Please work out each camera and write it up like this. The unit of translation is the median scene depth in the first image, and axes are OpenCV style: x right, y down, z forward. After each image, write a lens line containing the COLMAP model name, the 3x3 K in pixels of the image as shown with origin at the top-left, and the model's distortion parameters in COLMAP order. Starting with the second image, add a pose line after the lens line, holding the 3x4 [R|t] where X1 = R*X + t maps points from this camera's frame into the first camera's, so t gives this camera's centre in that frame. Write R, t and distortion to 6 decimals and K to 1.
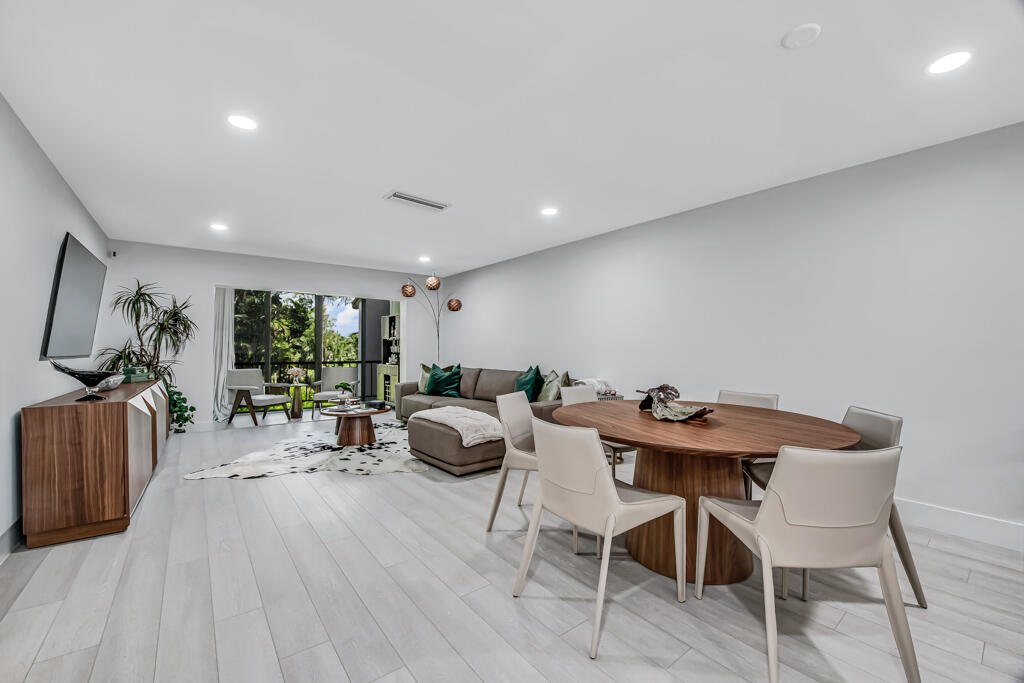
lens RADIAL K [[416.2, 0, 512.6], [0, 416.2, 336.9], [0, 0, 1]] dist [-0.002419, -0.000203]
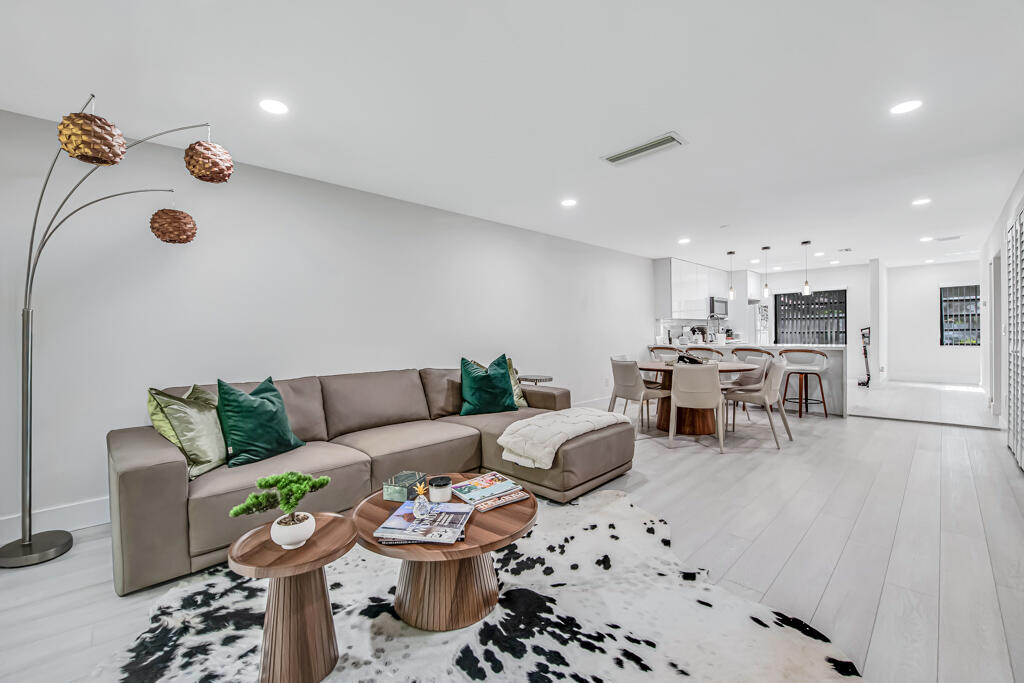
lens RADIAL K [[416.2, 0, 512.6], [0, 416.2, 336.9], [0, 0, 1]] dist [-0.002419, -0.000203]
pose [[-0.105761, -0.007203, 0.994365, -0.561842], [-0.012976, 0.999899, 0.005863, 0.018508], [-0.994307, -0.012283, -0.105844, 0.747371]]
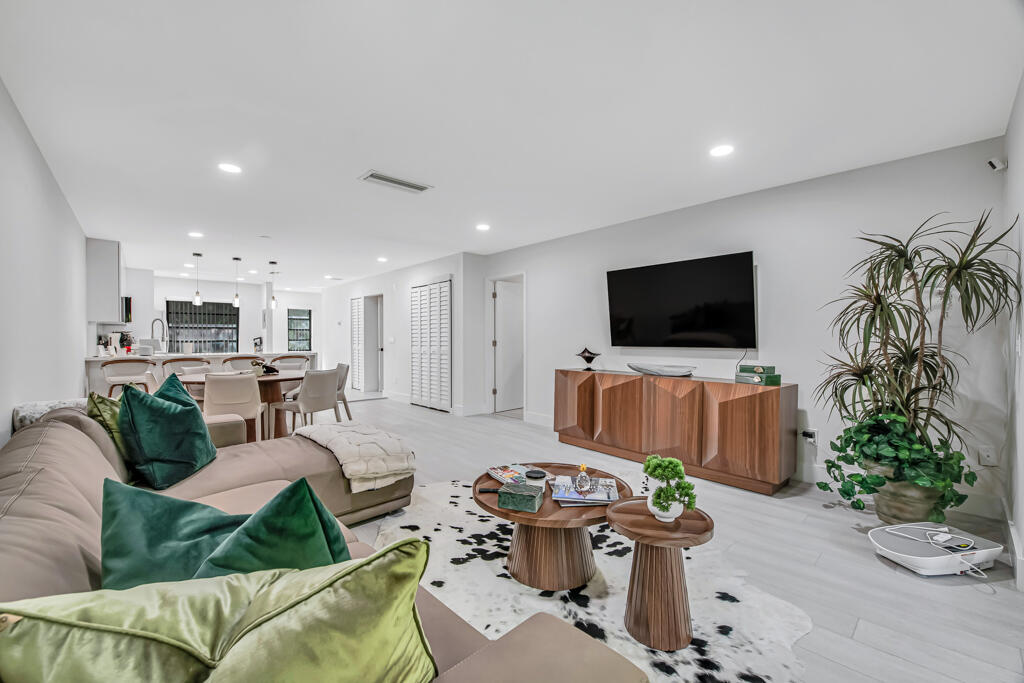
lens RADIAL K [[409.5, 0, 500.9], [0, 409.5, 340.1], [0, 0, 1]] dist [-0.000897, -0.000084]
pose [[-0.998564, 0.000576, -0.053573, -0.229323], [0.001666, 0.999792, -0.020318, 0.024803], [0.053551, -0.020378, -0.998357, 1.076223]]
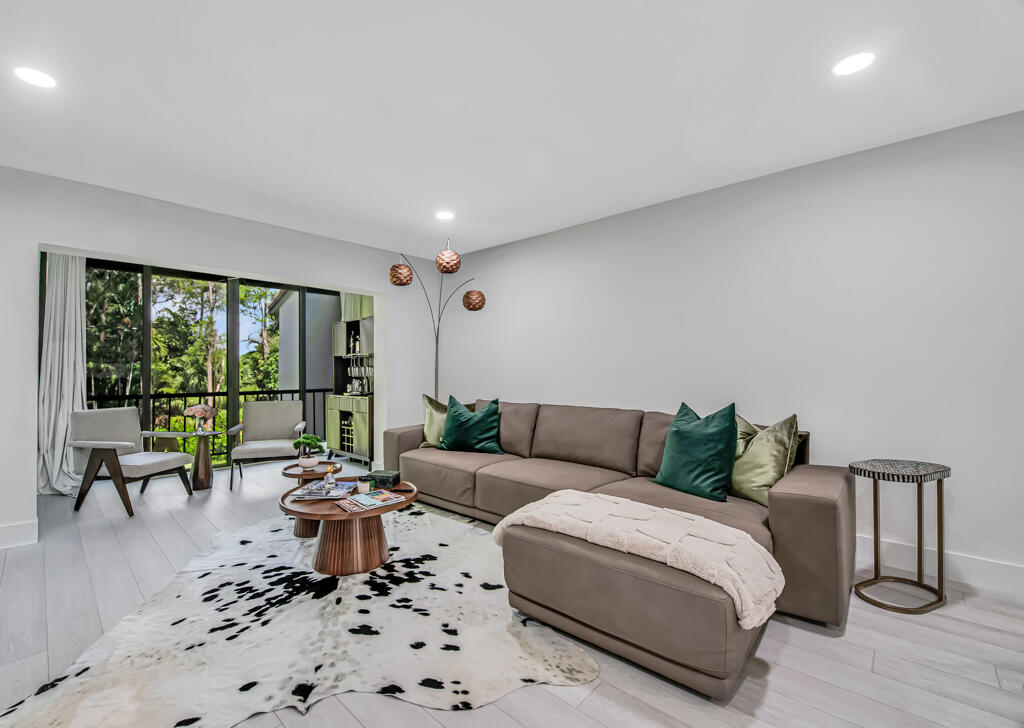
lens RADIAL K [[446.1, 0, 482.3], [0, 446.1, 362.6], [0, 0, 1]] dist [-0.015671, -0.000259]
pose [[0.991119, -0.001198, 0.132976, -0.220151], [-0.000403, 0.999928, 0.012009, 0.008112], [-0.132980, -0.011956, 0.991047, 0.344292]]
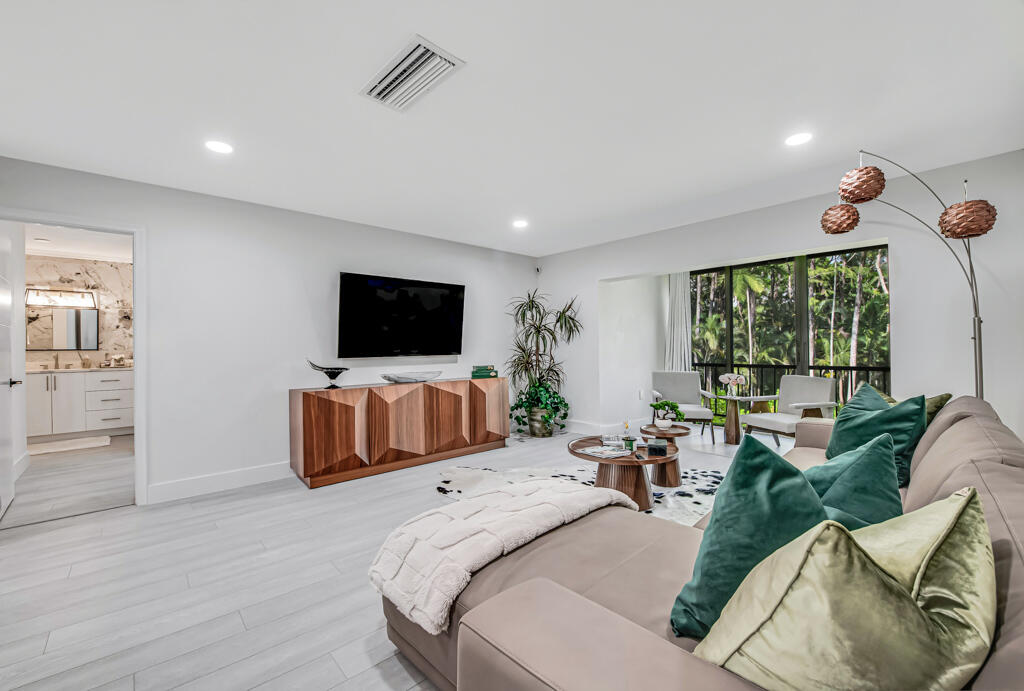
lens RADIAL K [[420.3, 0, 509.1], [0, 420.3, 347.3], [0, 0, 1]] dist [-0.000162, 0.000071]
pose [[0.074869, 0.000560, -0.997193, 0.177355], [0.038715, 0.999244, 0.003468, 0.013158], [0.996442, -0.038866, 0.074791, 0.602727]]
